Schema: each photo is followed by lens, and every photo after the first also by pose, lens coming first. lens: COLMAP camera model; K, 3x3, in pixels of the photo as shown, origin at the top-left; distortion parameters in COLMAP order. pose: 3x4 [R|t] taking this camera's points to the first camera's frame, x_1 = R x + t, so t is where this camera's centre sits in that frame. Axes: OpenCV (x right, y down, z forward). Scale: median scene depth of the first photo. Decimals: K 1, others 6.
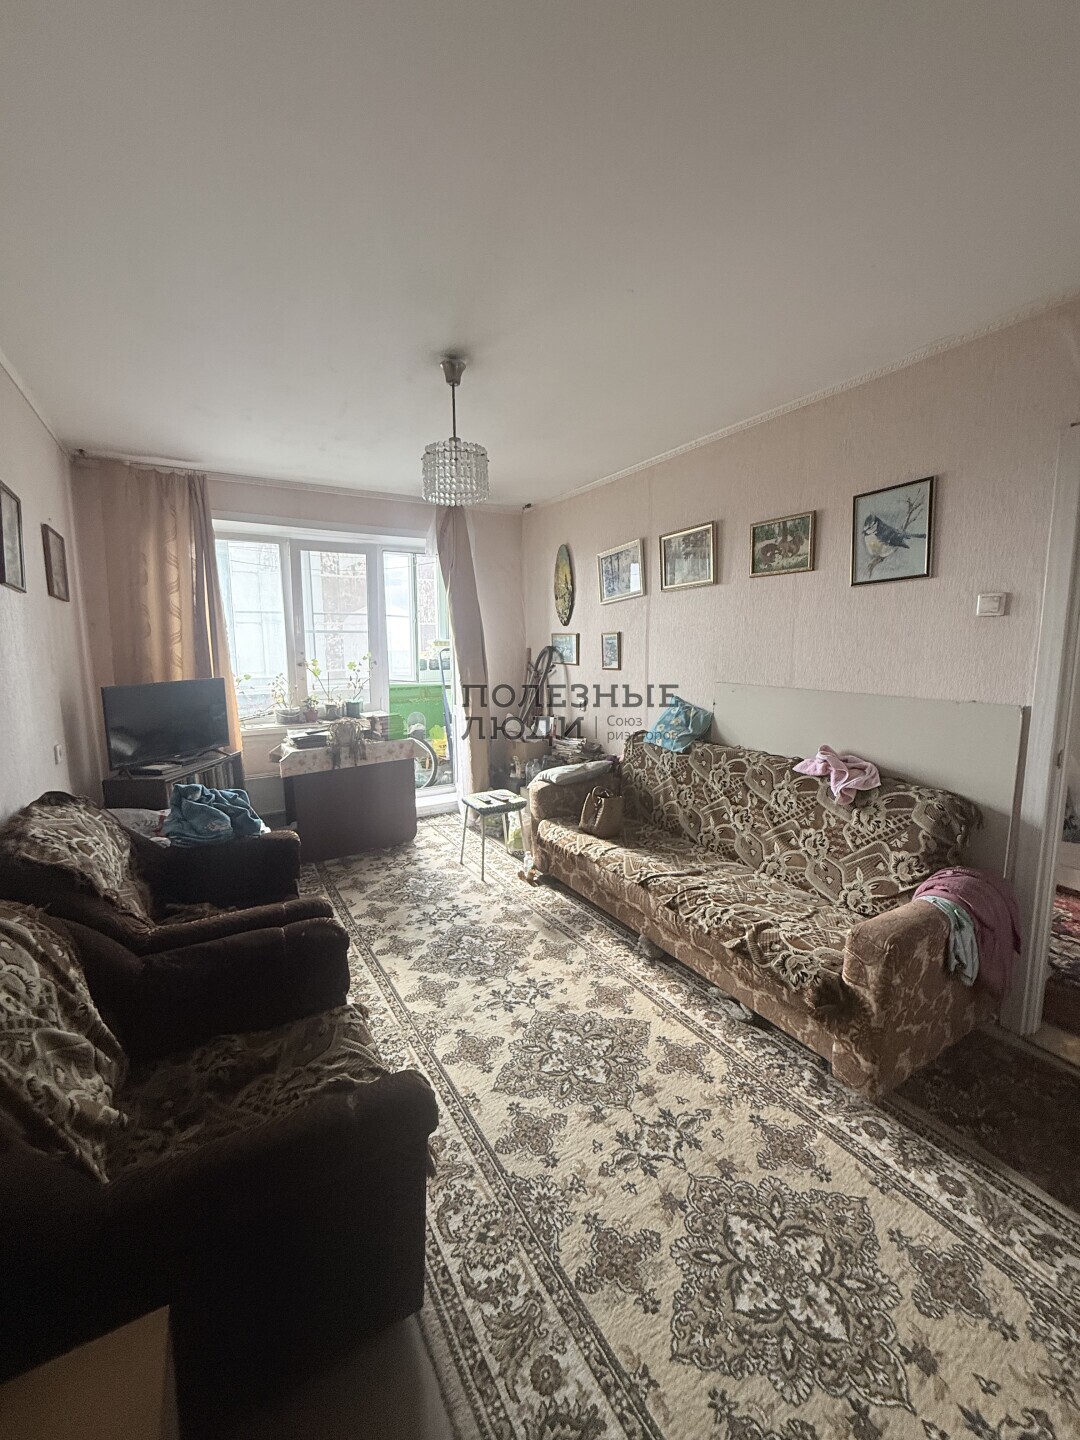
lens RADIAL K [[577.3, 0, 540.0], [0, 577.3, 720.0], [0, 0, 1]] dist [-0.002486, 0.000516]
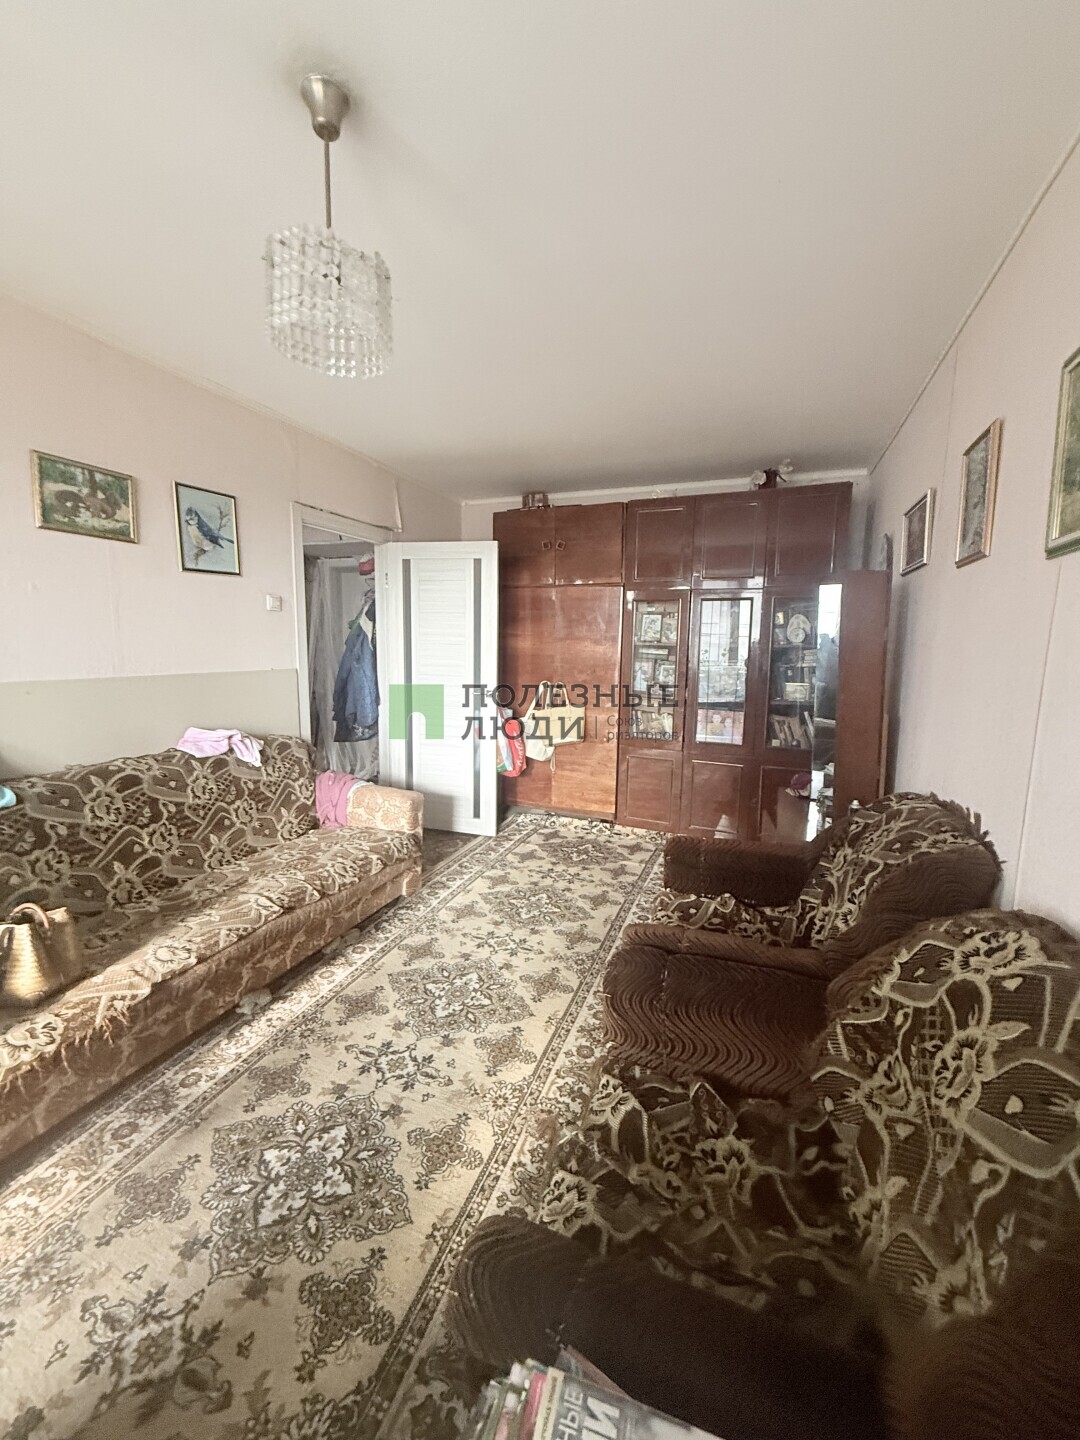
lens RADIAL K [[591.5, 0, 524.6], [0, 591.5, 718.8], [0, 0, 1]] dist [0.057709, 0.000050]
pose [[-0.596521, -0.120209, 0.793544, -0.658301], [0.089616, 0.972561, 0.214694, -0.139713], [-0.797578, 0.199183, -0.569381, 1.085025]]
